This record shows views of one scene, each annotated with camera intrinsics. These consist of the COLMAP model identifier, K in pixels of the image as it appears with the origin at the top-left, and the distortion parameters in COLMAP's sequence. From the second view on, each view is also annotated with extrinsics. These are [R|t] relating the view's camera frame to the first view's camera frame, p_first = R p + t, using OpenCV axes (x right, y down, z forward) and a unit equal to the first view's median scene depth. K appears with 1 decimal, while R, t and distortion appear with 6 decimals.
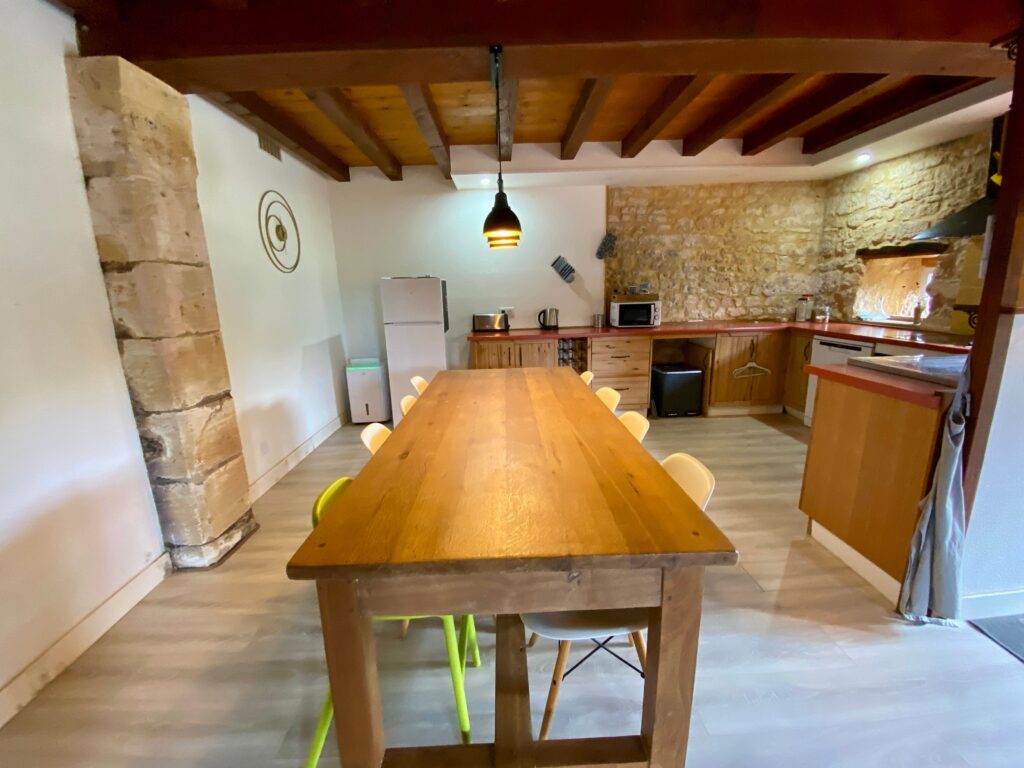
lens RADIAL K [[414.5, 0, 507.6], [0, 414.5, 387.6], [0, 0, 1]] dist [0.012106, -0.016397]
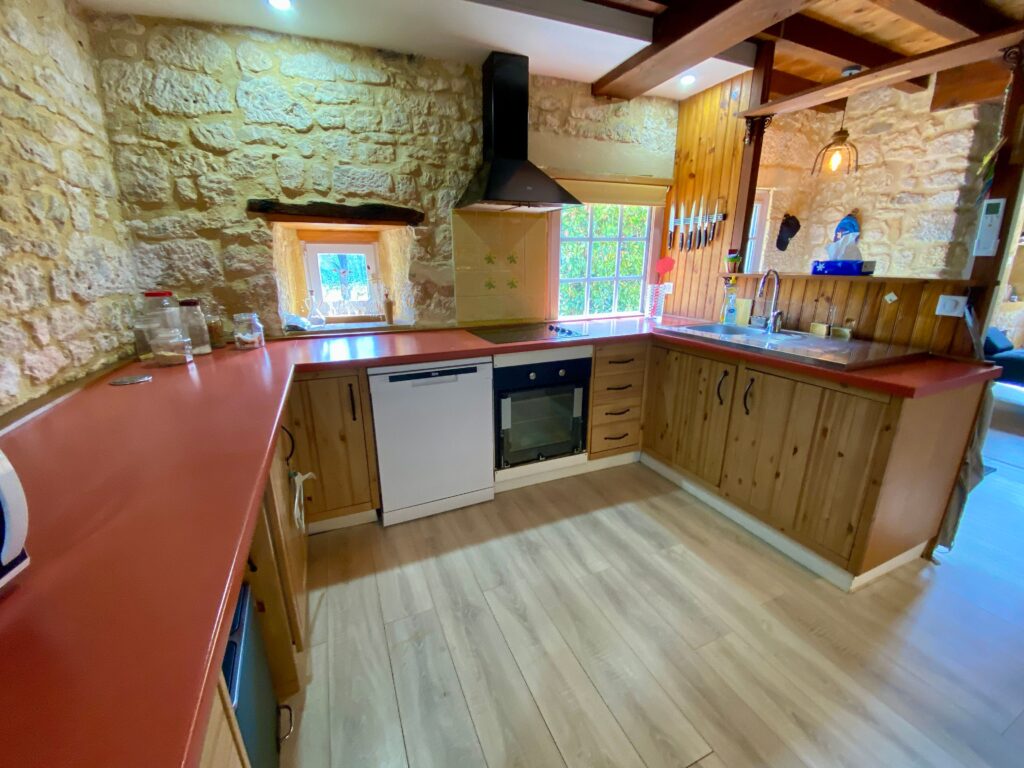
lens RADIAL K [[414.5, 0, 508.4], [0, 414.5, 384.9], [0, 0, 1]] dist [0.012106, -0.016397]
pose [[-0.374255, -0.231567, 0.897947, 0.254126], [0.229870, 0.914931, 0.331754, -0.269756], [-0.898383, 0.330572, -0.289188, 1.146296]]
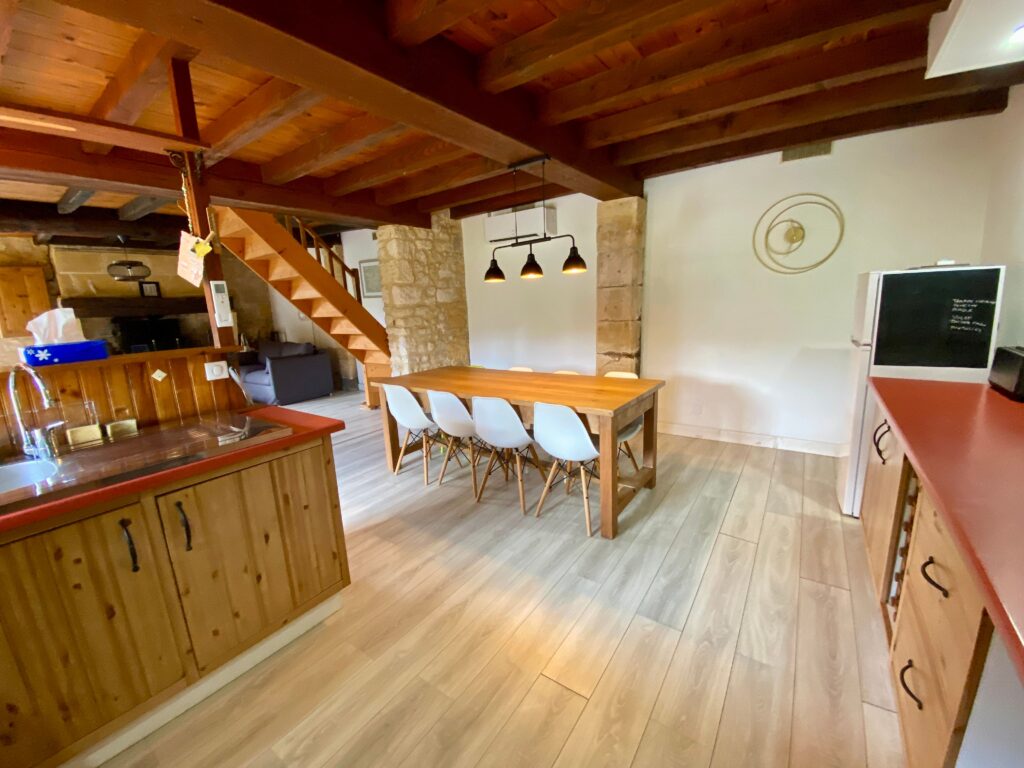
lens RADIAL K [[414.5, 0, 510.2], [0, 414.5, 385.3], [0, 0, 1]] dist [0.012106, -0.016397]
pose [[-0.587623, 0.209497, -0.781543, 0.764801], [-0.126994, 0.930050, 0.344789, -0.300184], [0.799107, 0.301857, -0.519914, 1.112021]]
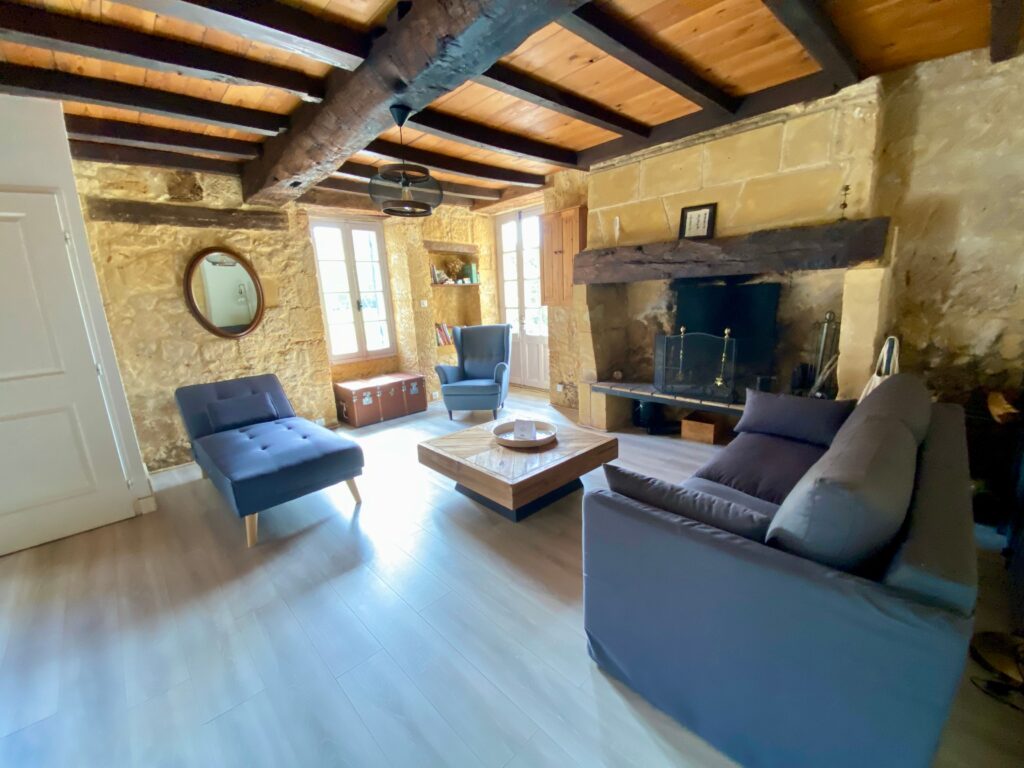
lens RADIAL K [[414.5, 0, 508.8], [0, 414.5, 388.6], [0, 0, 1]] dist [0.012106, -0.016397]
pose [[-0.682316, -0.101461, 0.723982, -0.344580], [0.229599, 0.910473, 0.343982, 0.114293], [-0.694067, 0.400930, -0.597935, -0.484458]]
